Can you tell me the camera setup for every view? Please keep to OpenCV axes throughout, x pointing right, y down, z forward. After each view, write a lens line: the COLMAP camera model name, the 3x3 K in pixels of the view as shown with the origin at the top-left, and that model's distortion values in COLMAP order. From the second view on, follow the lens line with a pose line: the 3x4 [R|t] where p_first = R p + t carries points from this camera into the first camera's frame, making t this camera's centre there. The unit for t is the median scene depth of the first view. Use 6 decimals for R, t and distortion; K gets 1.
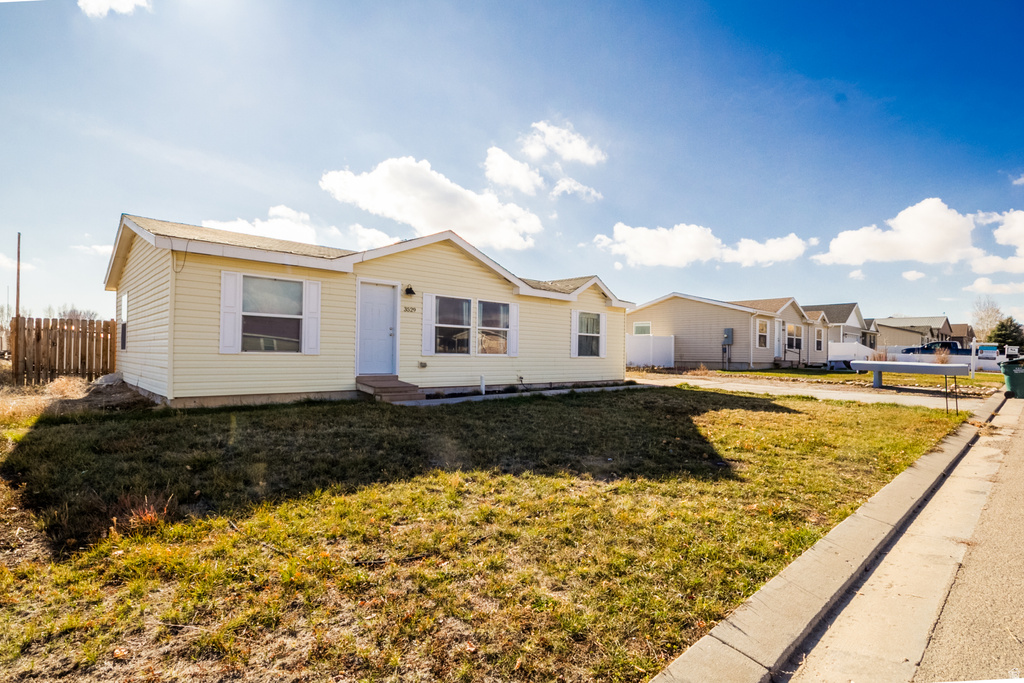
lens RADIAL K [[506.5, 0, 511.5], [0, 506.5, 345.9], [0, 0, 1]] dist [-0.002061, -0.002007]
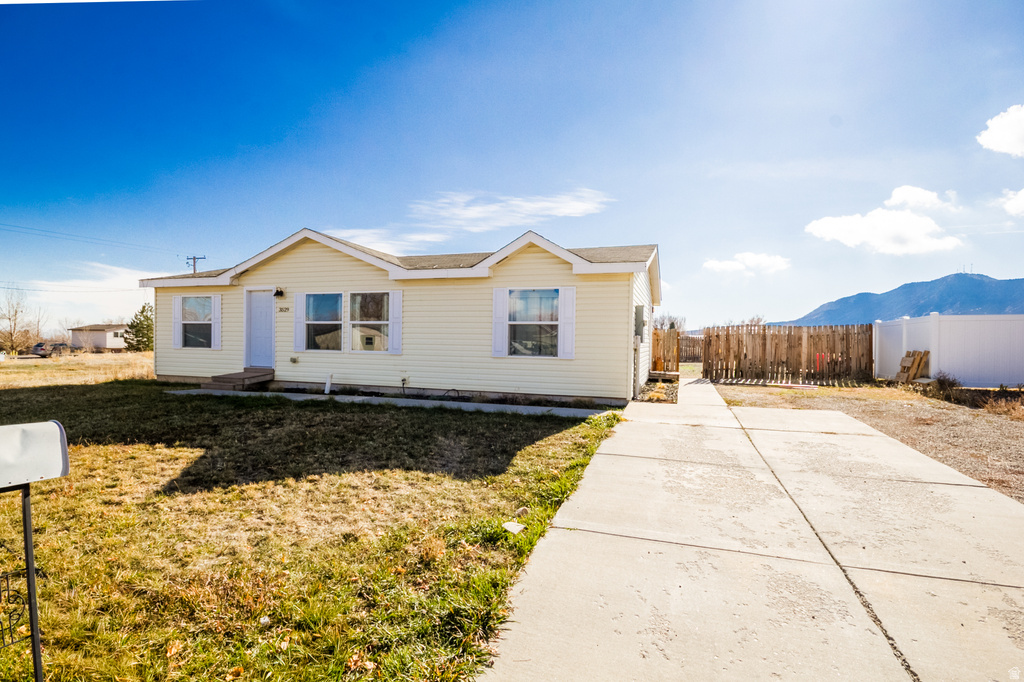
lens RADIAL K [[506.5, 0, 510.9], [0, 506.5, 340.2], [0, 0, 1]] dist [-0.002061, -0.002007]
pose [[0.457484, -0.029597, -0.888725, 0.900539], [-0.001034, 0.999428, -0.033816, 0.027818], [0.889217, 0.016389, 0.457191, 0.849336]]
